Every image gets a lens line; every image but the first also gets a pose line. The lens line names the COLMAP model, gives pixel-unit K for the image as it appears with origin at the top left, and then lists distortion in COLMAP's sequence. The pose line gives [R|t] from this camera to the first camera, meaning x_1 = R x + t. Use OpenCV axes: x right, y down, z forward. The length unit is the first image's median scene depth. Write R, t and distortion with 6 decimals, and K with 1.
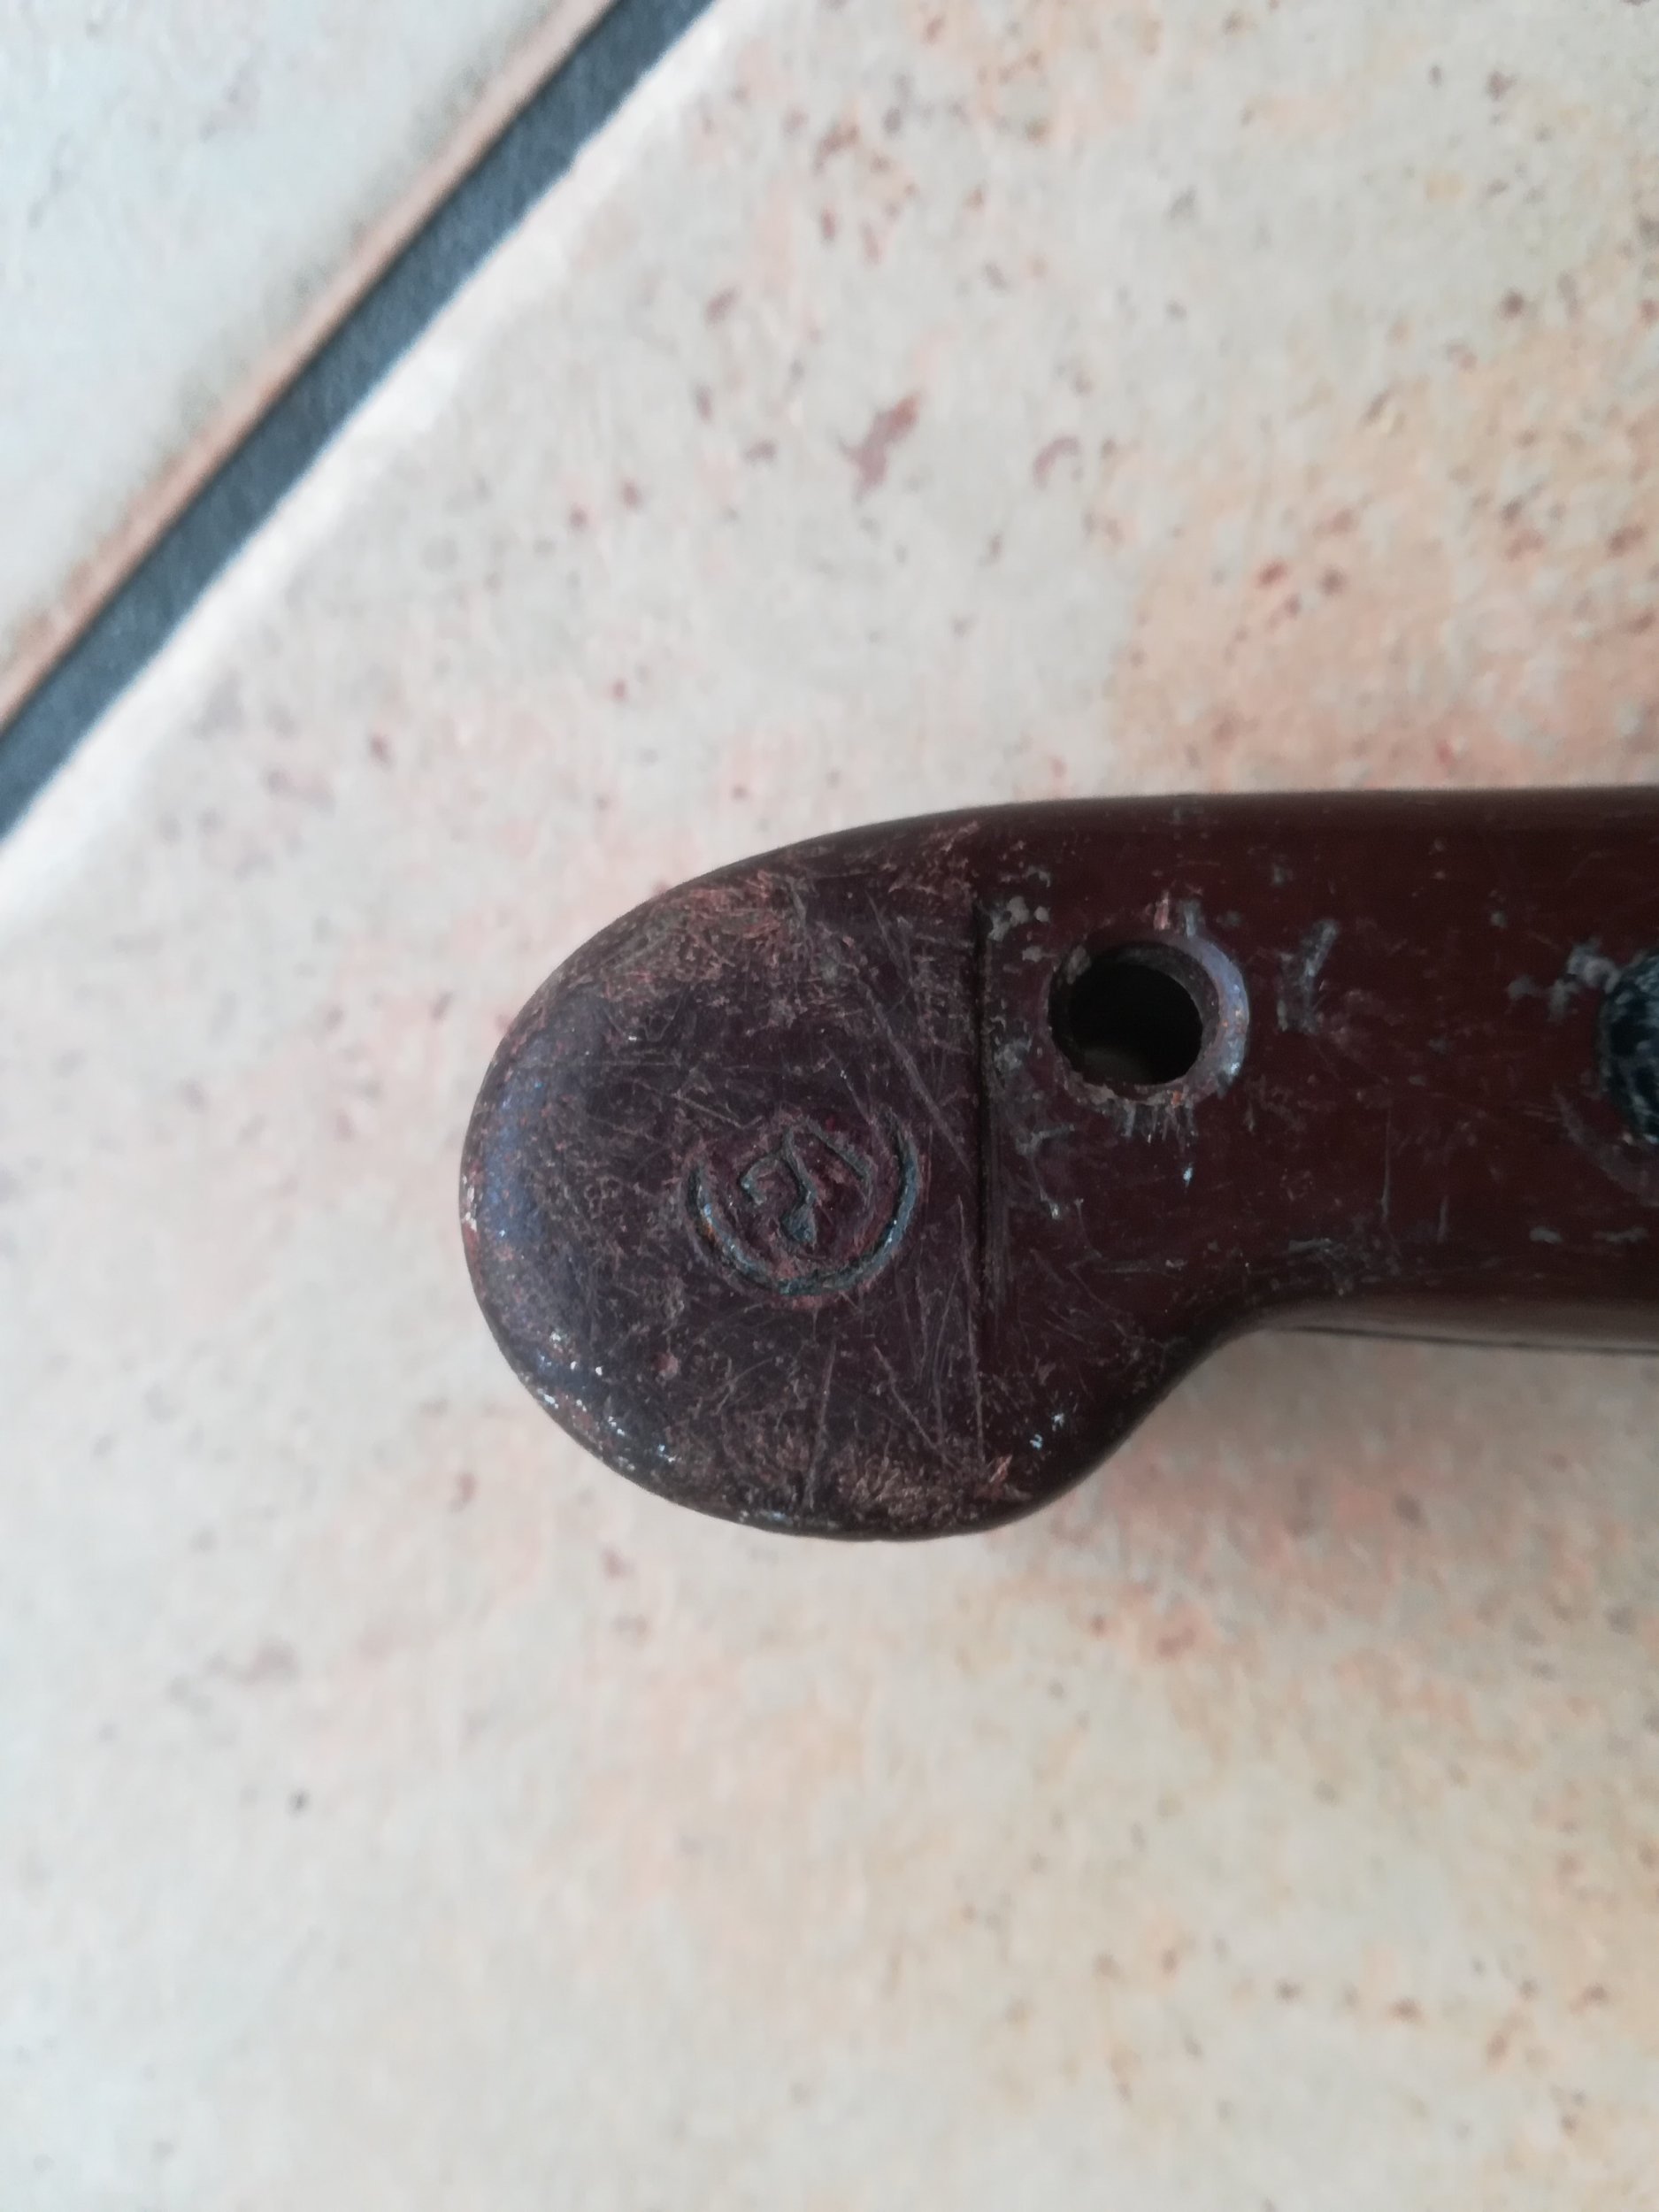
lens RADIAL K [[1675.2, 0, 834.4], [0, 1675.2, 1075.7], [0, 0, 1]] dist [0.043290, -0.152226]
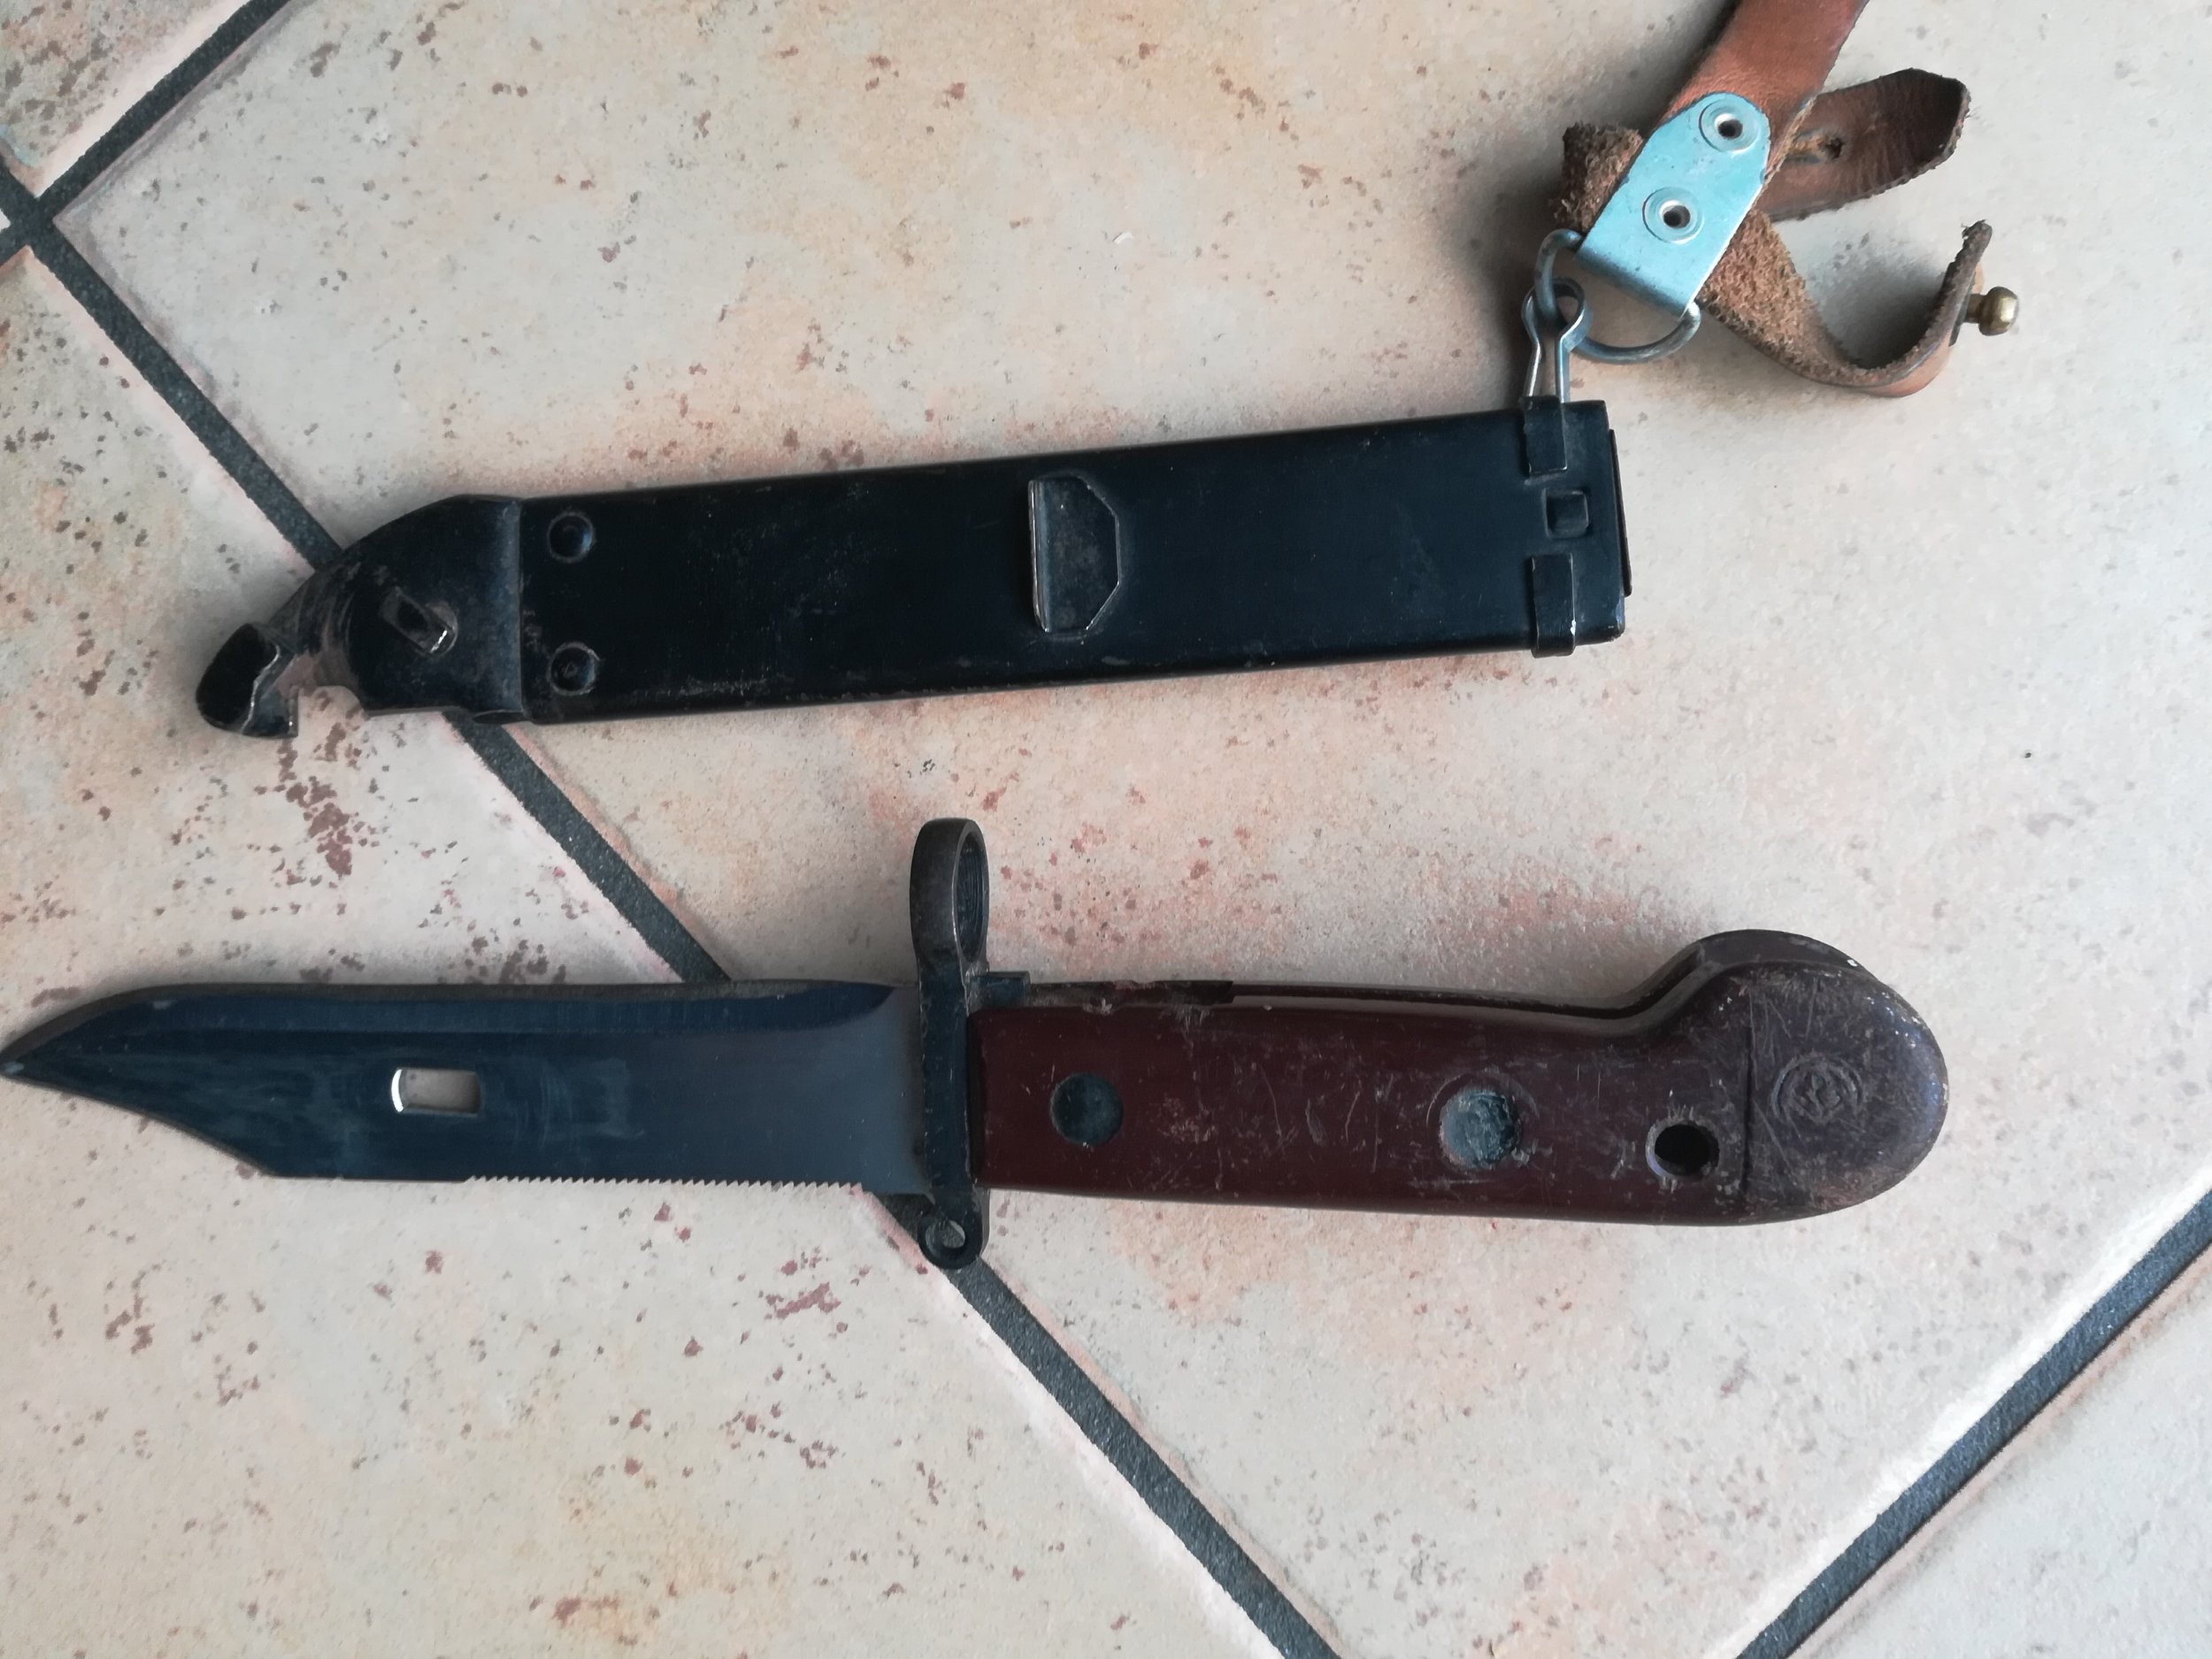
lens RADIAL K [[1708.4, 0, 1106.0], [0, 1708.4, 829.5], [0, 0, 1]] dist [0.047798, -0.071521]
pose [[-0.980983, -0.024374, 0.192557, 0.447150], [0.025769, -0.999657, 0.004740, 0.347489], [0.192375, 0.009612, 0.981274, -1.512036]]
